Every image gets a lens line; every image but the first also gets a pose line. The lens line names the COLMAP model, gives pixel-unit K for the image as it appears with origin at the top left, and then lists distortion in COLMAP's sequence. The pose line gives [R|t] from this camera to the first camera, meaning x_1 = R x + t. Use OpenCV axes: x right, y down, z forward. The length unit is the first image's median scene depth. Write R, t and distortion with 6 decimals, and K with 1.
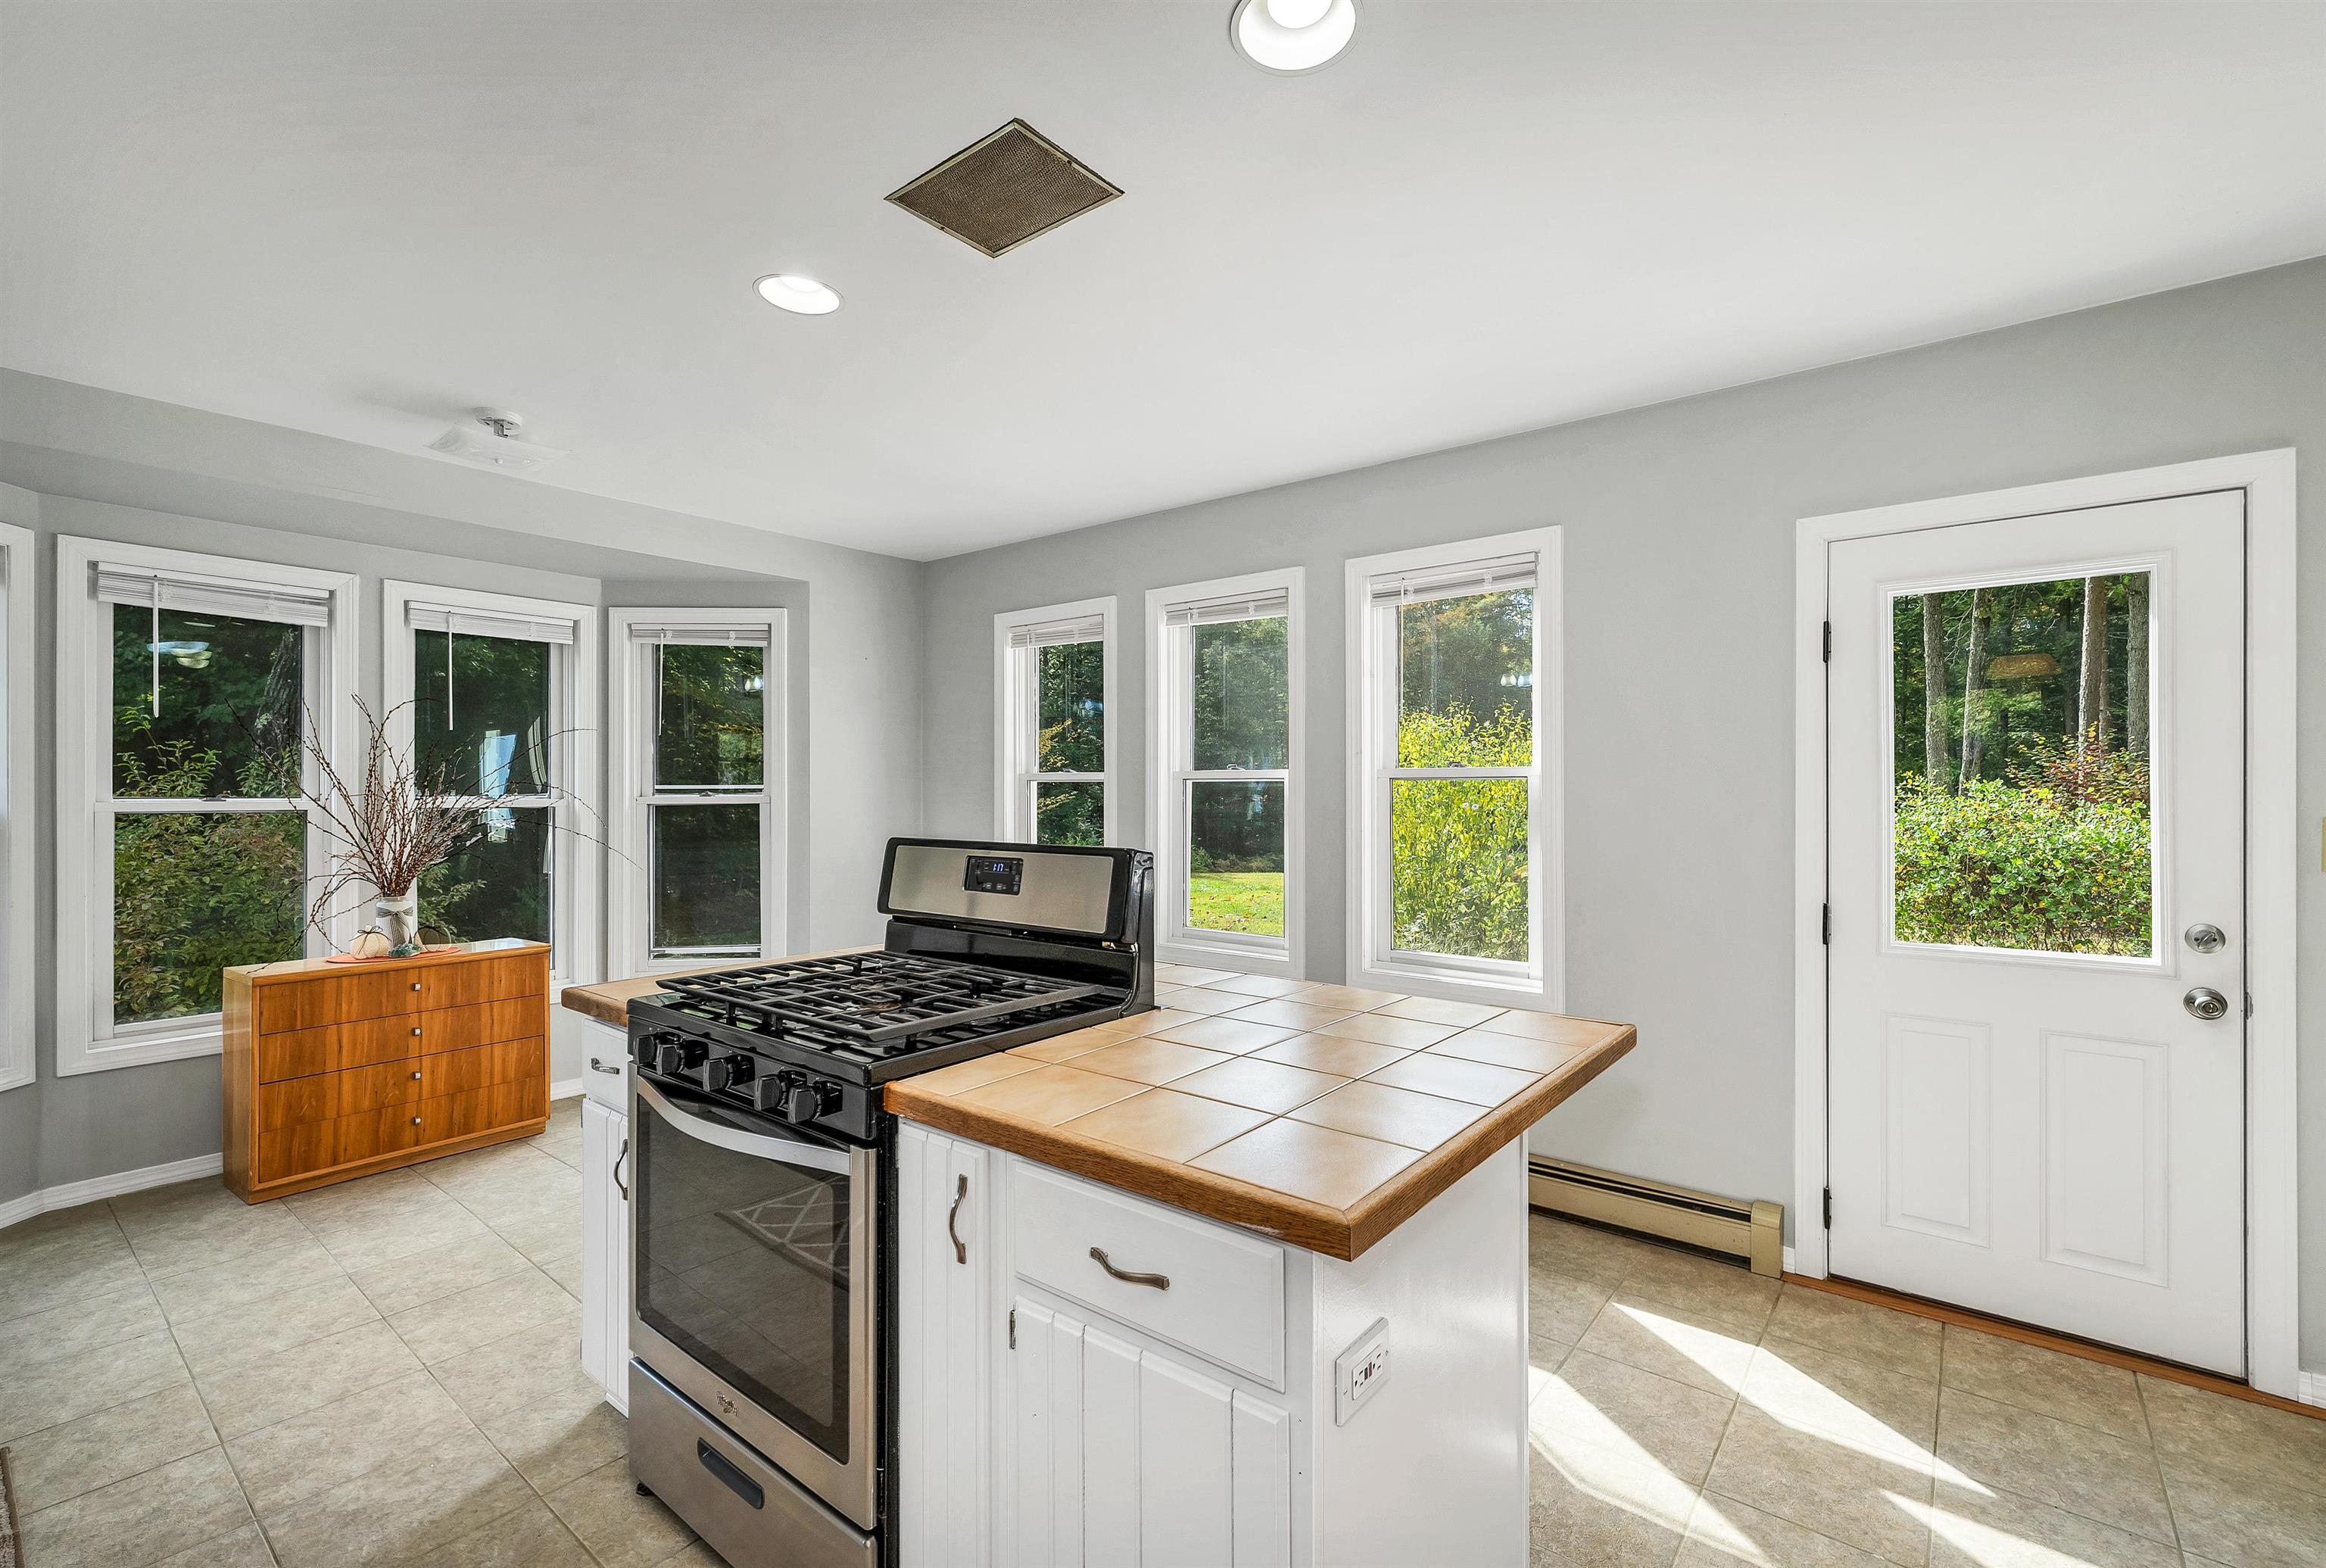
lens RADIAL K [[974.4, 0, 1203.9], [0, 974.4, 790.6], [0, 0, 1]] dist [0.001610, -0.001018]
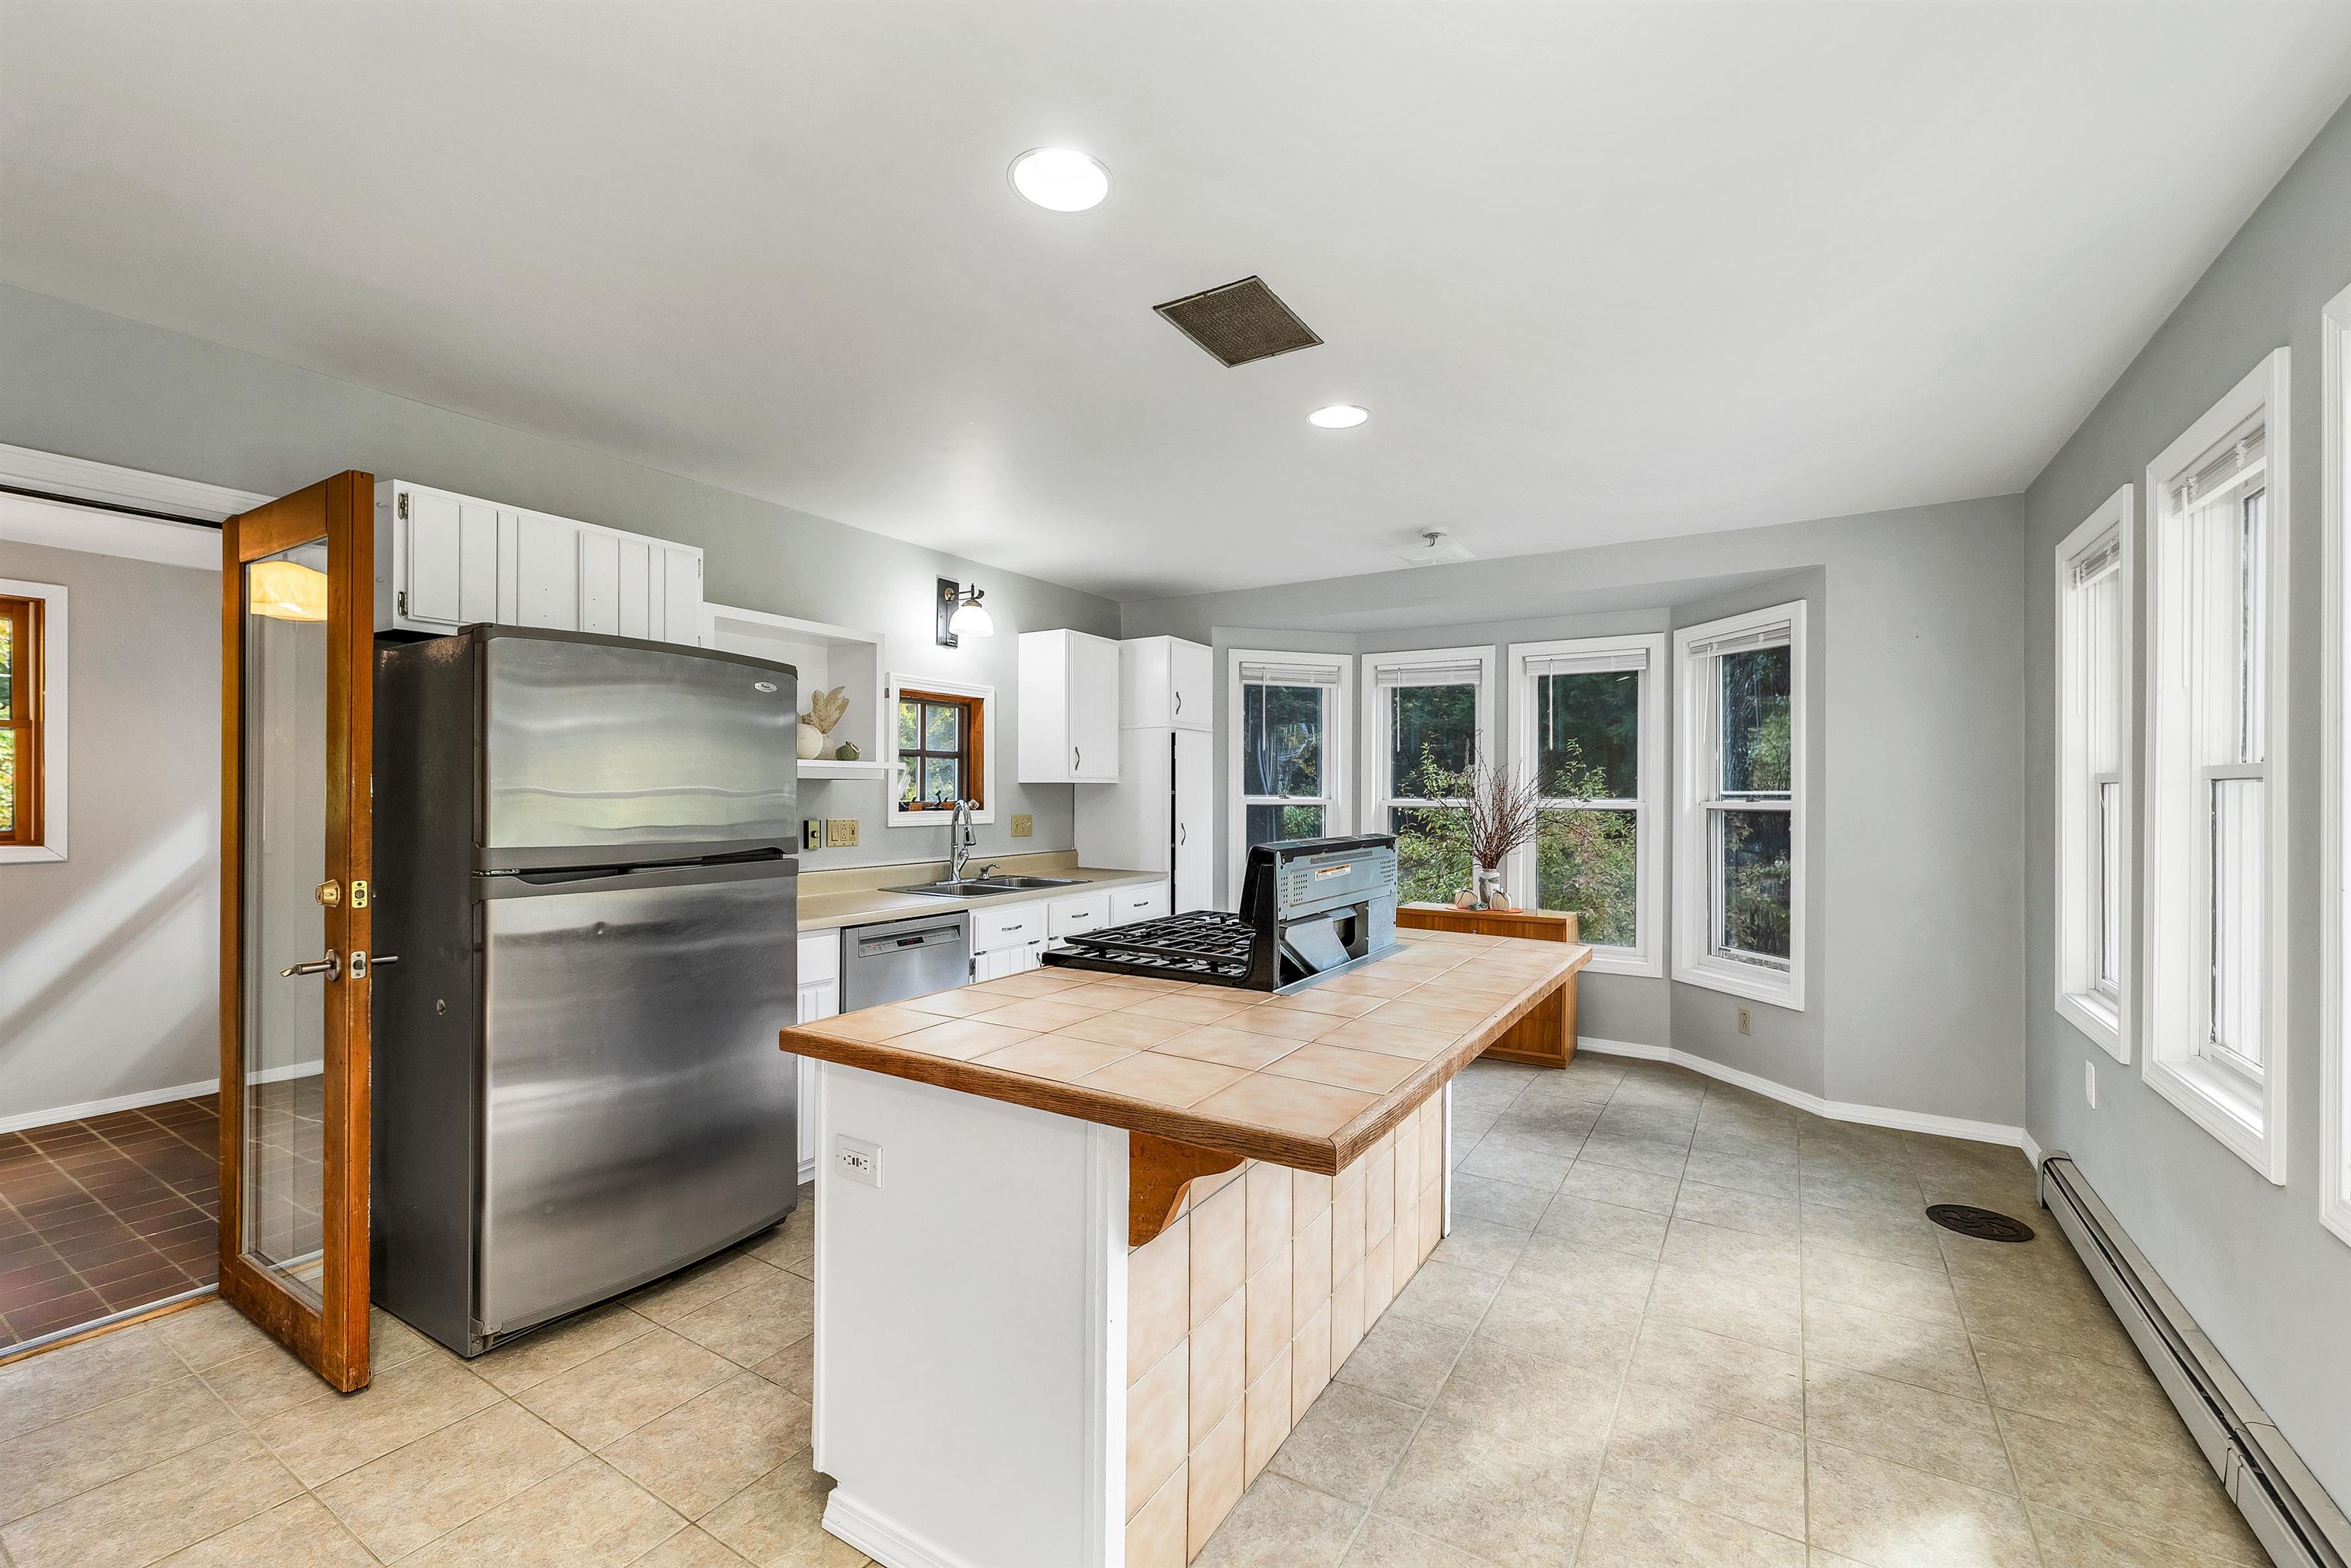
lens RADIAL K [[984.8, 0, 1181.0], [0, 984.8, 787.4], [0, 0, 1]] dist [0.001610, -0.001018]
pose [[0.101653, -0.004412, -0.994810, 0.767699], [-0.007496, 0.999958, -0.005201, -0.000277], [0.994792, 0.007986, 0.101616, 0.572963]]
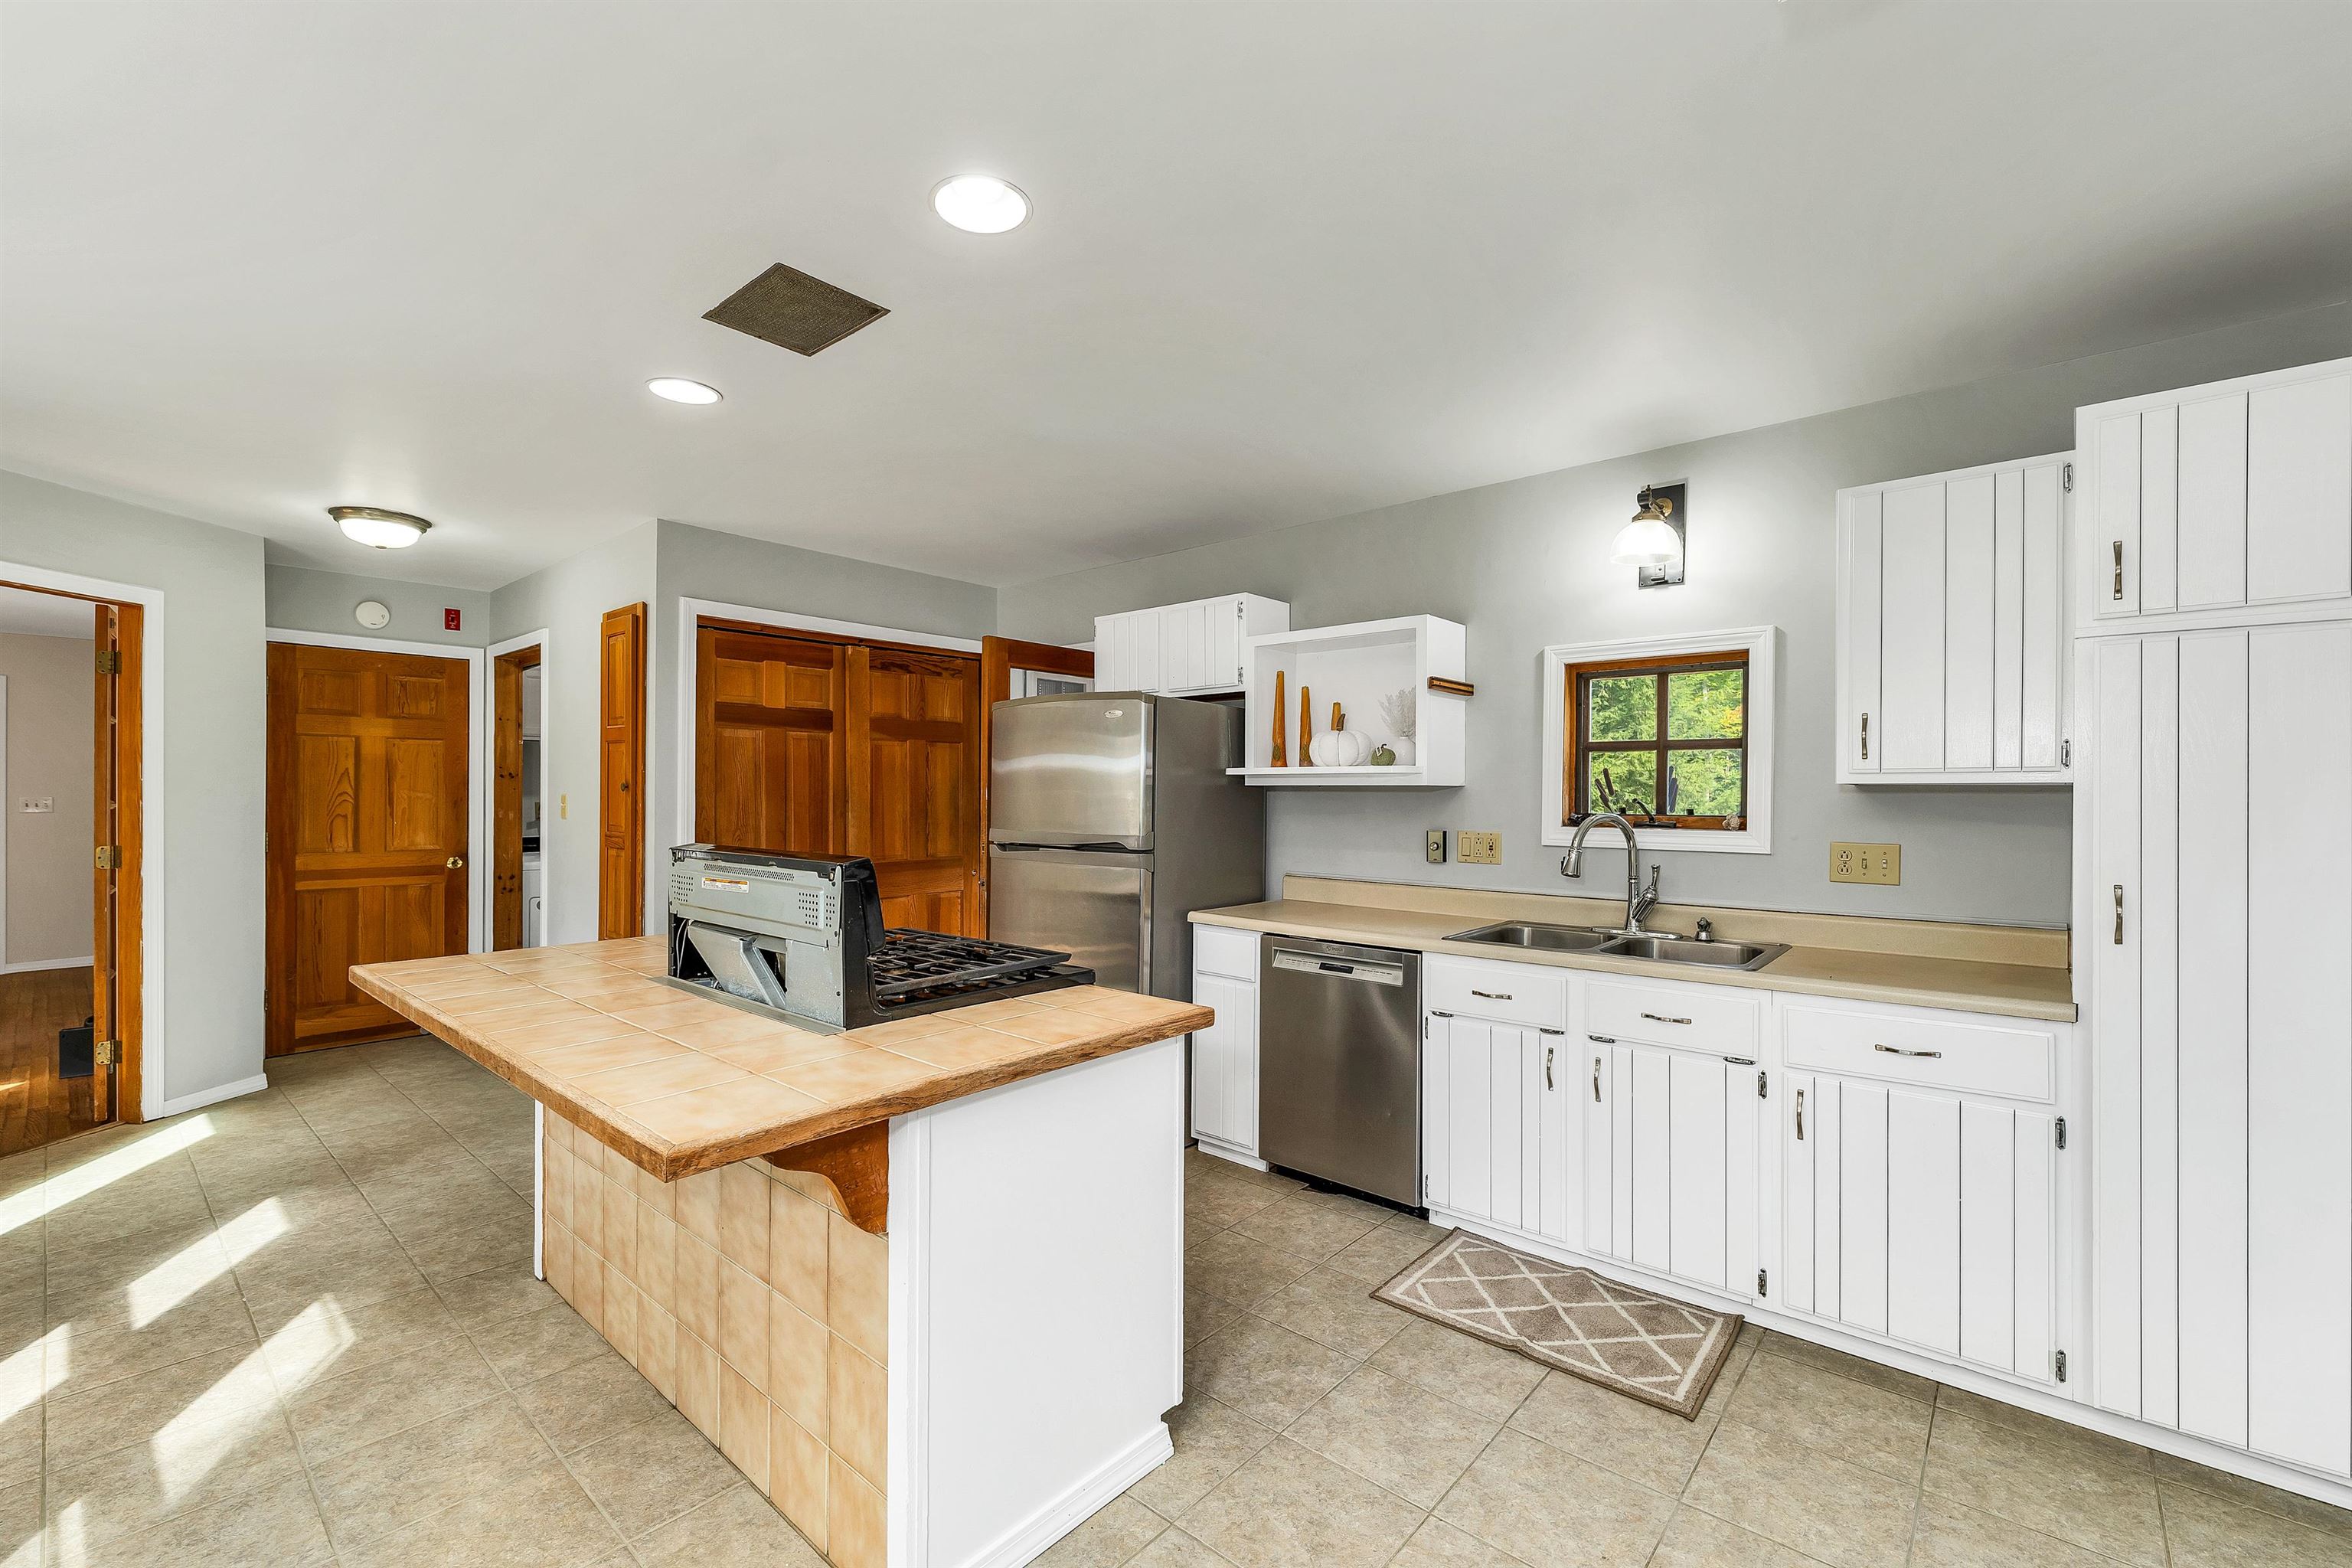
lens RADIAL K [[985.3, 0, 1178.0], [0, 985.3, 796.2], [0, 0, 1]] dist [0.001610, -0.001018]
pose [[-0.998060, -0.004376, 0.062109, -0.556039], [-0.004040, 0.999976, 0.005543, -0.006886], [-0.062132, 0.005281, -0.998054, 1.598852]]
